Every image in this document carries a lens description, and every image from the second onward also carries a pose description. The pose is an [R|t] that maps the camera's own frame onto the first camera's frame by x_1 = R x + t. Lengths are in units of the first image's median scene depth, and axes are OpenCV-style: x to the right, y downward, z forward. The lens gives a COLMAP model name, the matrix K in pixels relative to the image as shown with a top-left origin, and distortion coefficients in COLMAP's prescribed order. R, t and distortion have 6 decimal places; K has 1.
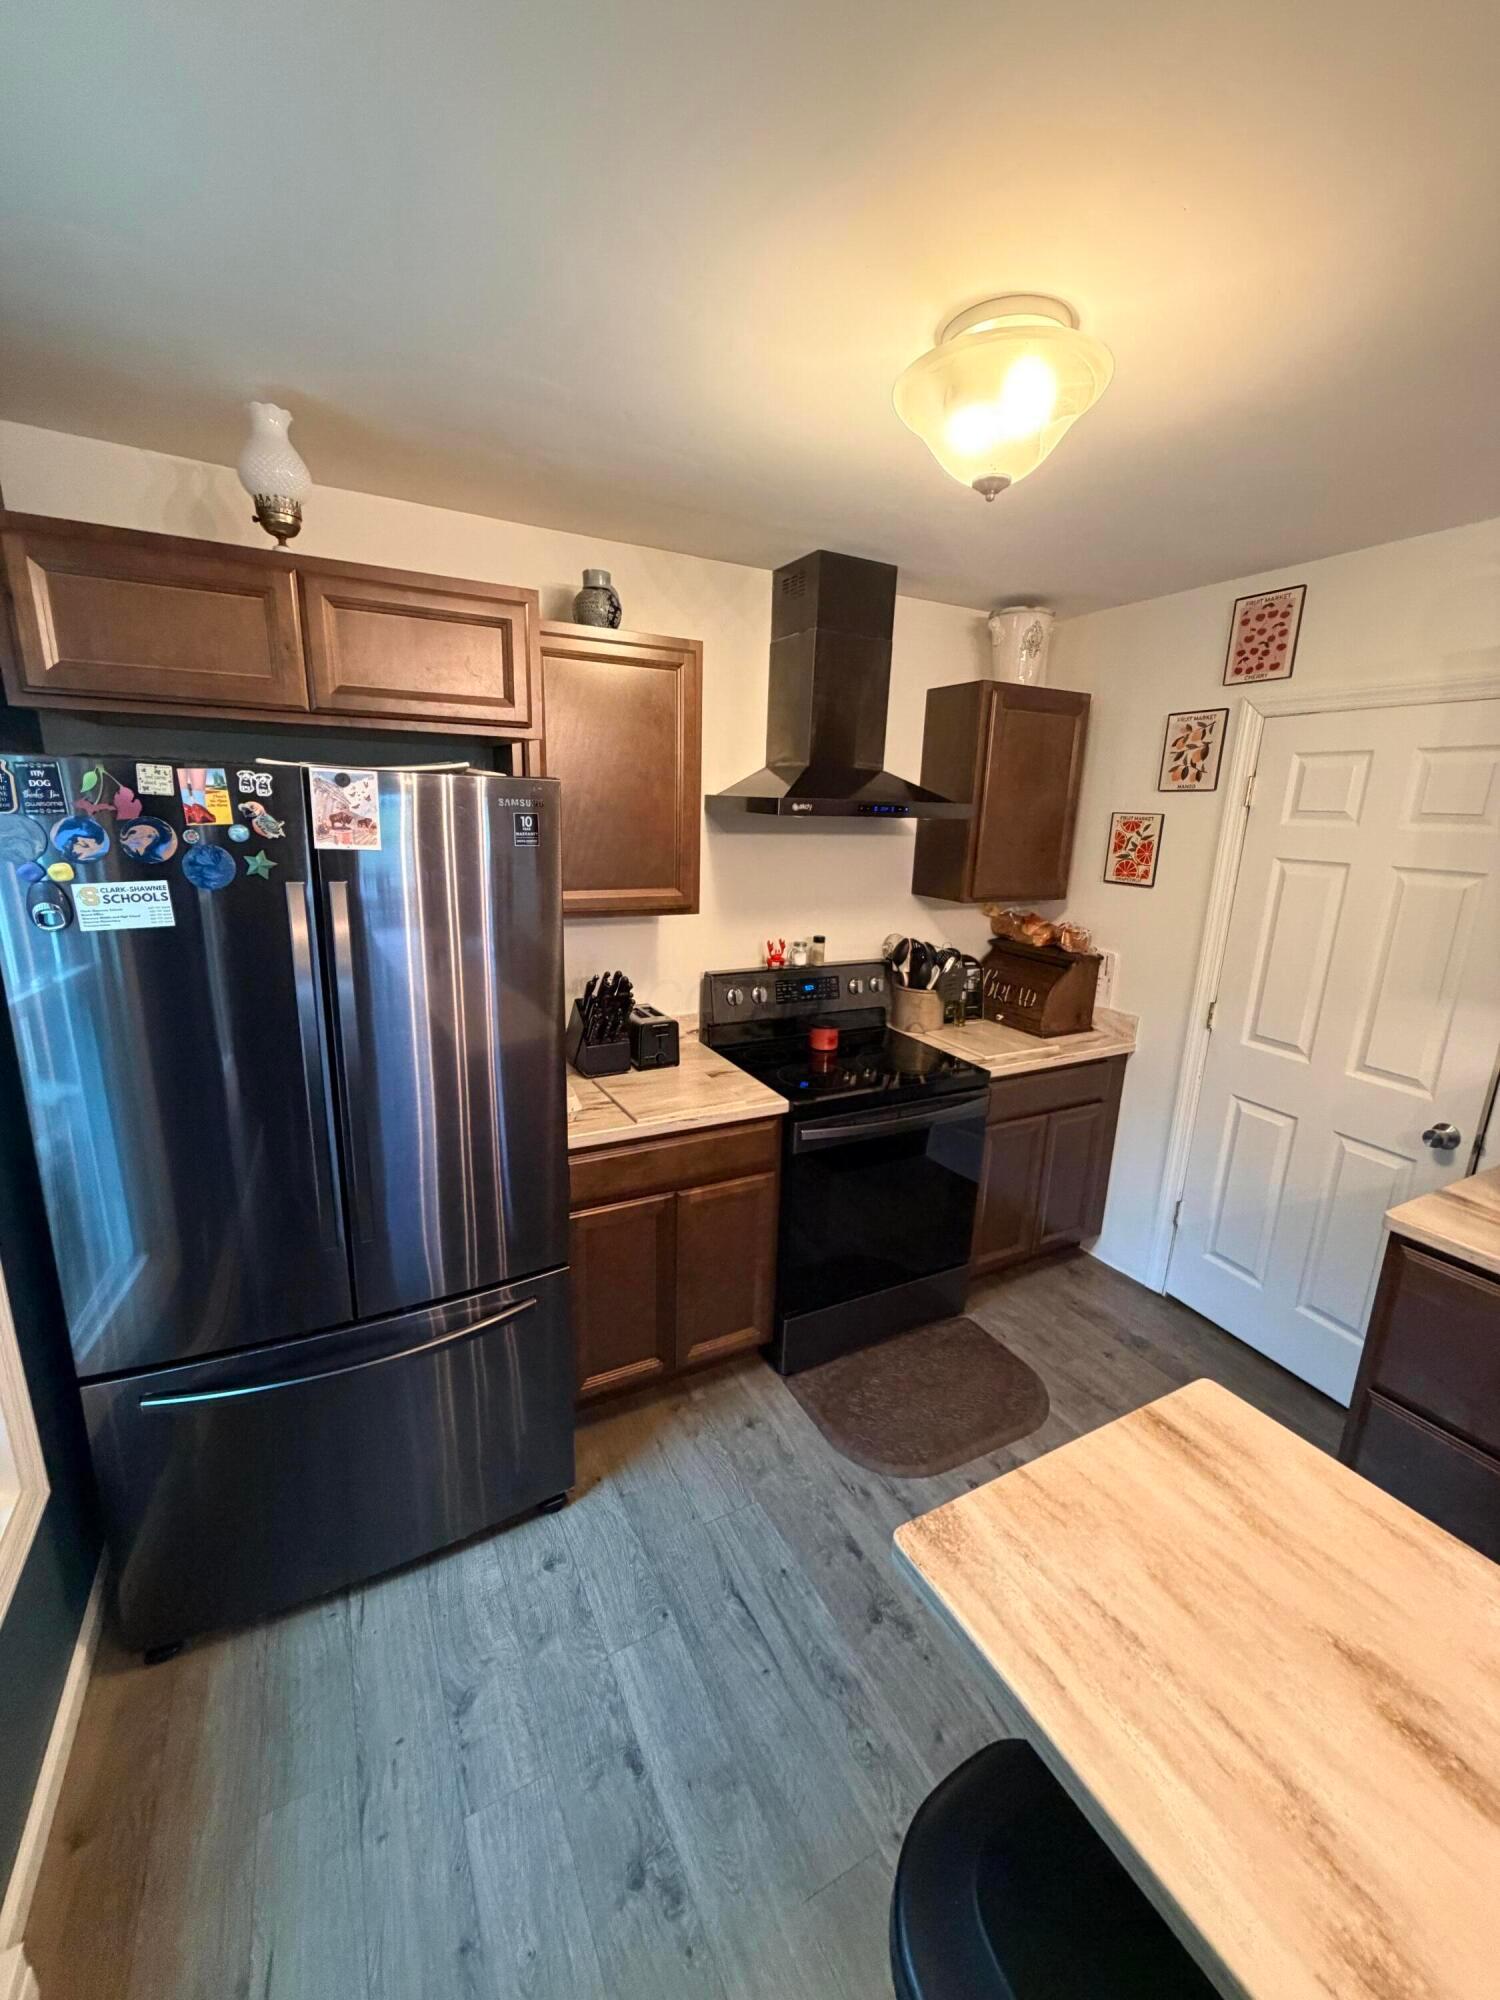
lens RADIAL K [[796.8, 0, 749.8], [0, 796.8, 994.6], [0, 0, 1]] dist [0.002739, -0.000170]
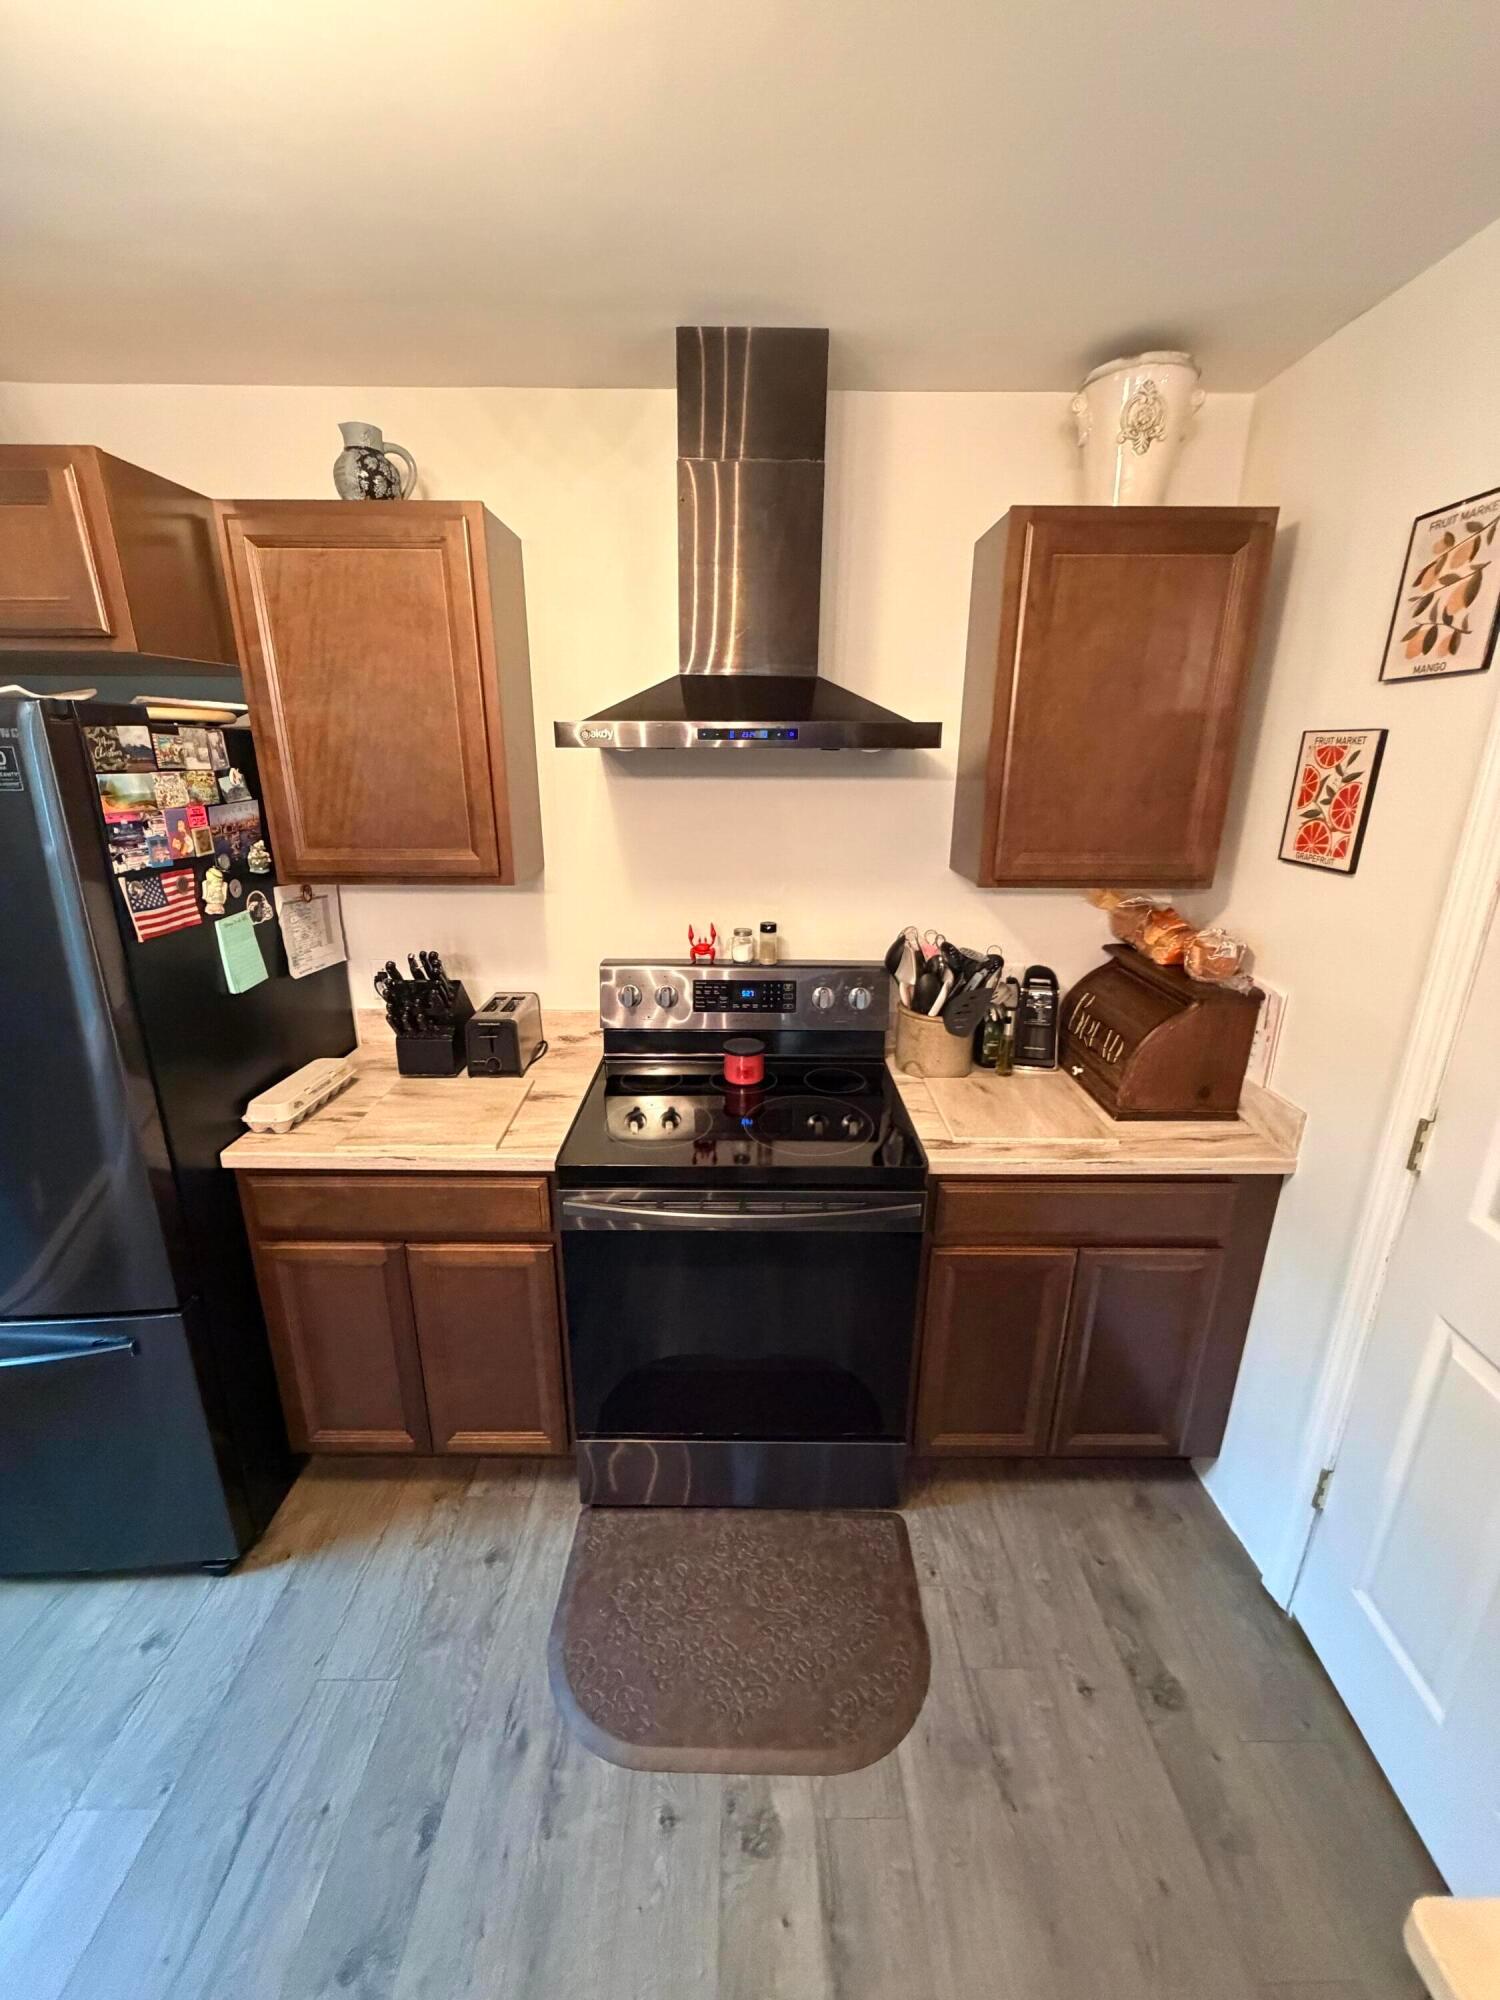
lens RADIAL K [[796.8, 0, 751.0], [0, 796.8, 993.7], [0, 0, 1]] dist [0.002739, -0.000170]
pose [[0.882967, 0.113637, -0.455473, 0.420391], [-0.087535, 0.993097, 0.078076, -0.067019], [0.461201, -0.029068, 0.886819, 0.373801]]
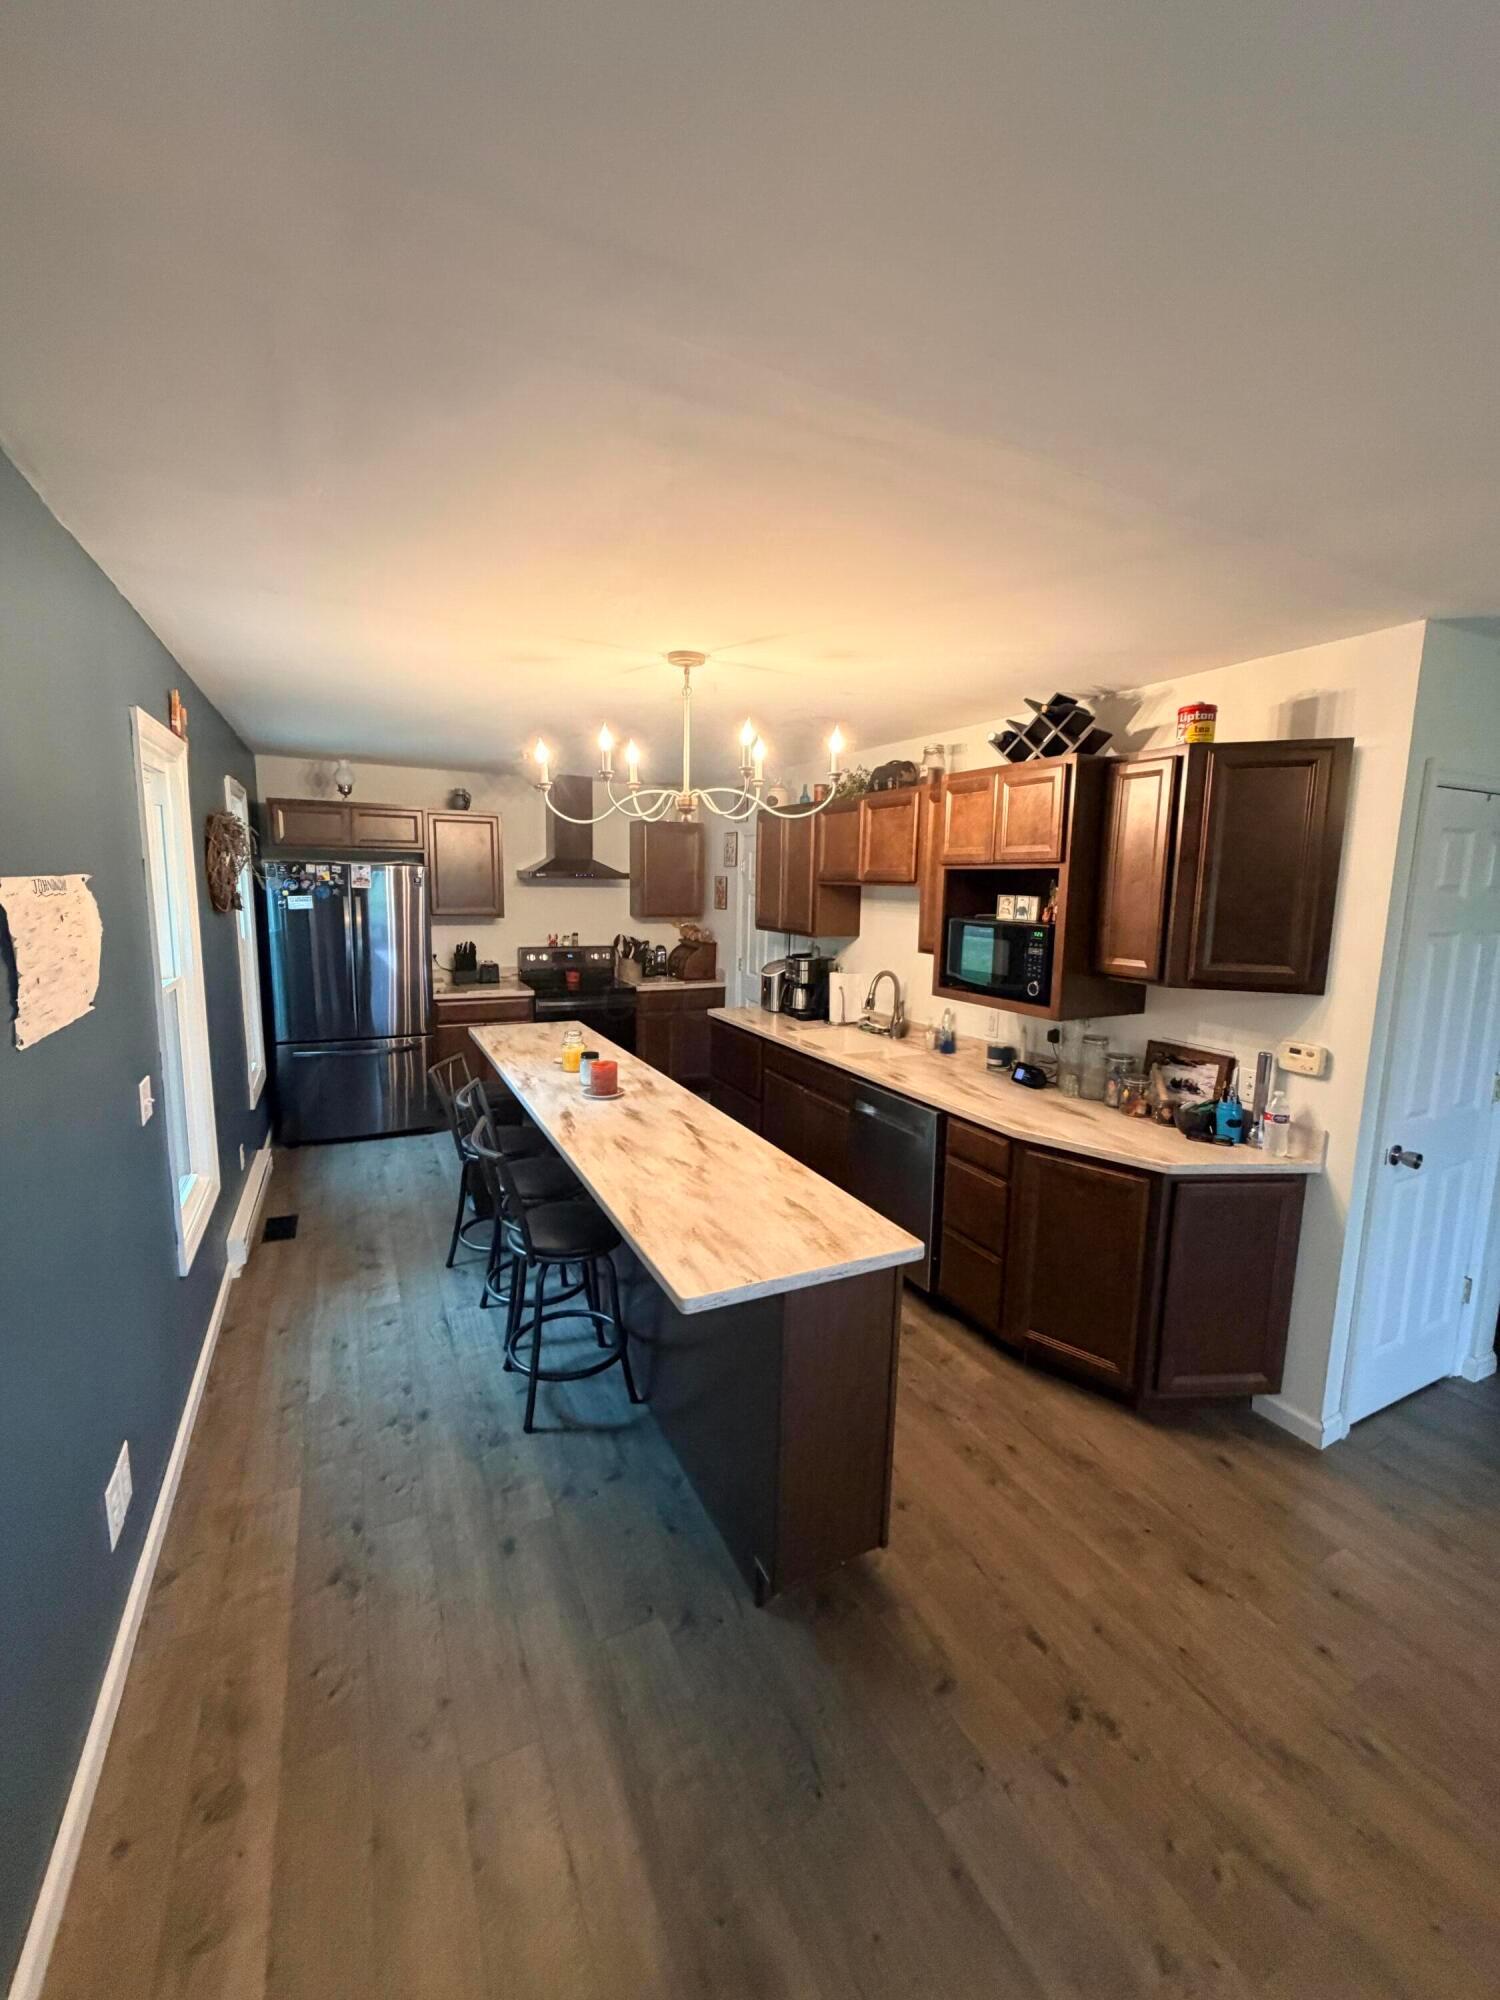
lens RADIAL K [[796.8, 0, 737.0], [0, 796.8, 999.1], [0, 0, 1]] dist [0.002739, -0.000170]
pose [[0.998670, -0.009156, -0.050738, 0.666924], [0.004600, 0.996004, -0.089192, 0.317775], [0.051352, 0.088840, 0.994721, -1.191280]]
